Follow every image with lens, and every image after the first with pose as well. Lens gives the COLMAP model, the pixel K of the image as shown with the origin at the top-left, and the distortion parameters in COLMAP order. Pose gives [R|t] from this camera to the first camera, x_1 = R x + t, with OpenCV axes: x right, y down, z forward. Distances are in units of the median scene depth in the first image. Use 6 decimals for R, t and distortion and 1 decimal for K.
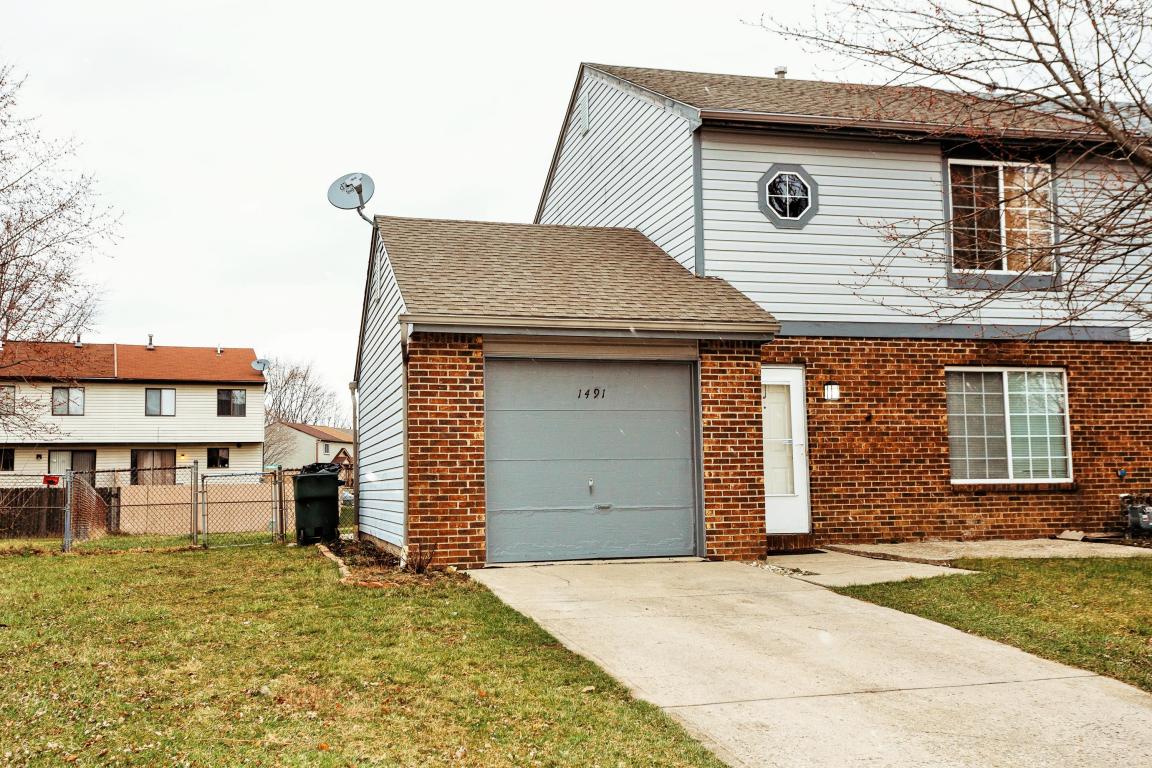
lens RADIAL K [[1161.6, 0, 576.0], [0, 1161.6, 384.0], [0, 0, 1]] dist [0.011007, 0.026462]
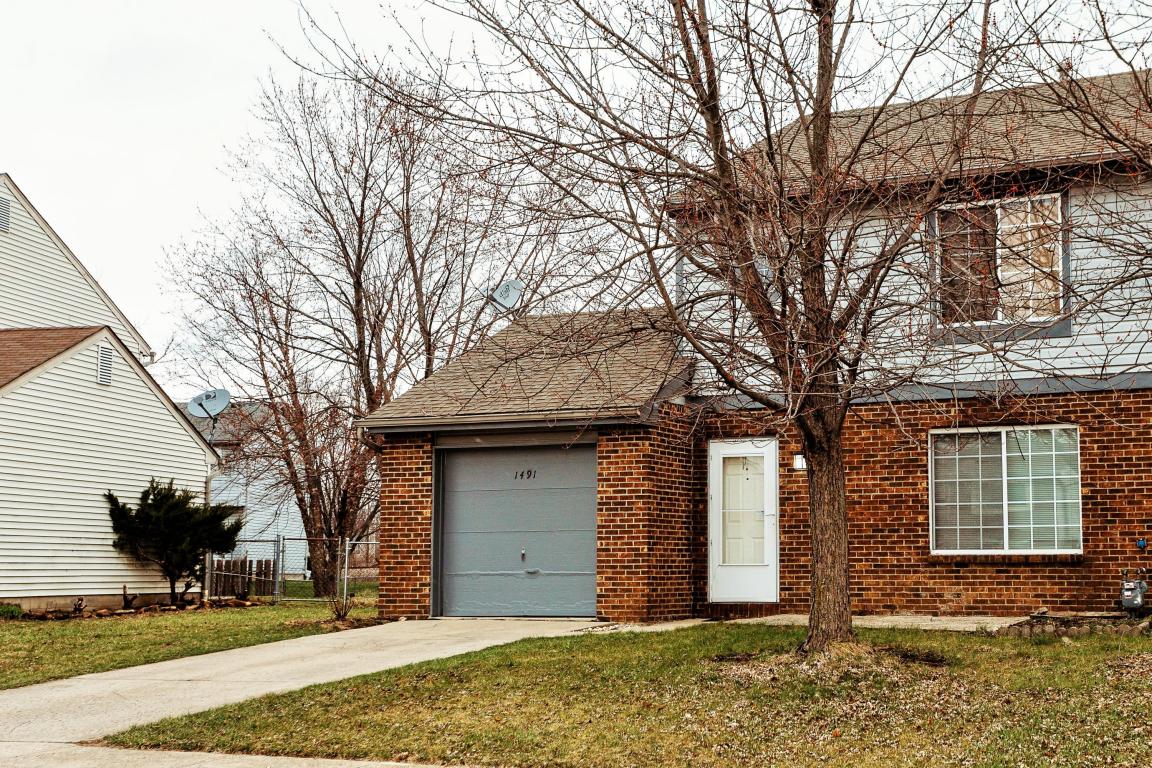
lens RADIAL K [[1627.1, 0, 717.0], [0, 1627.1, 421.0], [0, 0, 1]] dist [0.055901, -0.008676]
pose [[0.780237, -0.046056, -0.623787, 1.025058], [0.047262, 0.998775, -0.014627, -0.010993], [0.623696, -0.018069, 0.781458, -0.135059]]
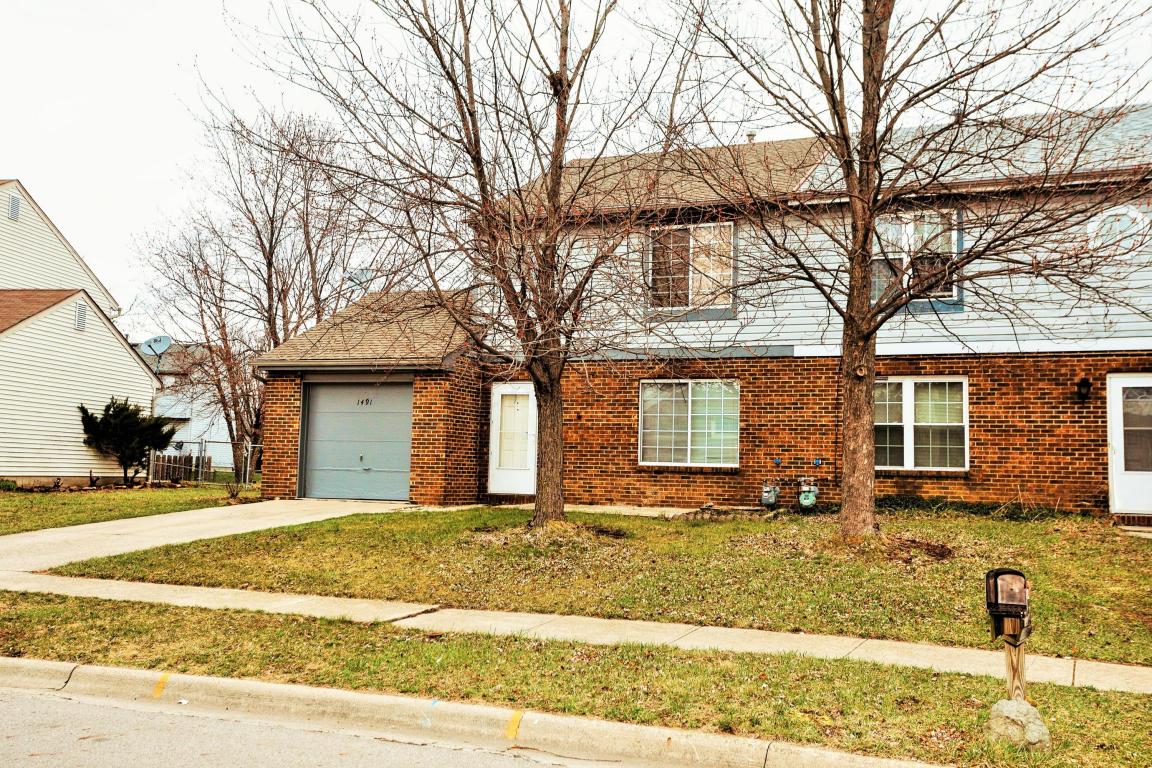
lens RADIAL K [[1161.6, 0, 576.0], [0, 1161.6, 384.0], [0, 0, 1]] dist [0.011007, 0.026462]
pose [[0.799449, -0.013098, -0.600591, 1.104090], [0.016119, 0.999870, -0.000351, -0.010924], [0.600517, -0.009400, 0.799556, -0.145767]]
